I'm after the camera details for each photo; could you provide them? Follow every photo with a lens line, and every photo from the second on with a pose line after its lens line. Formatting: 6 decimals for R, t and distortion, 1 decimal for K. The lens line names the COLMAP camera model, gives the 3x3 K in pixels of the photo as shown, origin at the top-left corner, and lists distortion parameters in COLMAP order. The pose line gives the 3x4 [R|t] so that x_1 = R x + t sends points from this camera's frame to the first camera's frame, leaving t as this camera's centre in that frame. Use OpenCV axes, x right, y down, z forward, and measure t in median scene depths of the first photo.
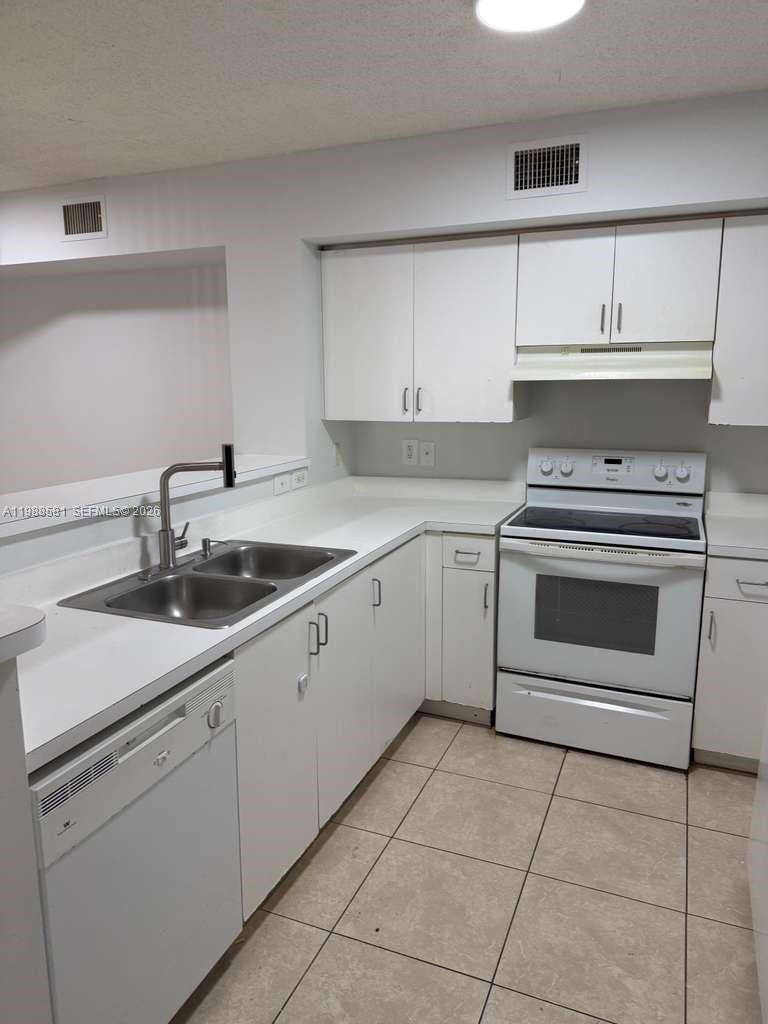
lens RADIAL K [[724.5, 0, 377.2], [0, 724.5, 509.4], [0, 0, 1]] dist [0.066004, -0.055604]
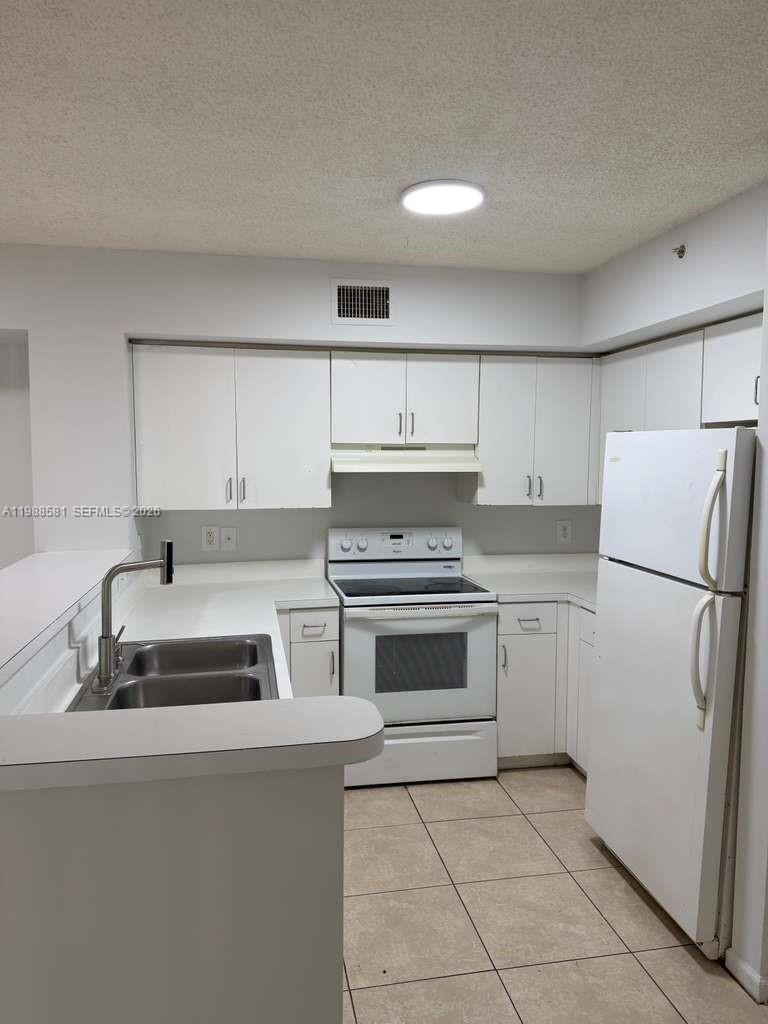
lens RADIAL K [[724.5, 0, 387.5], [0, 724.5, 512.8], [0, 0, 1]] dist [0.066004, -0.055604]
pose [[0.833410, -0.038152, 0.551337, -0.434507], [0.093871, 0.992890, -0.073191, -0.022492], [-0.544625, 0.112753, 0.831066, 0.002155]]
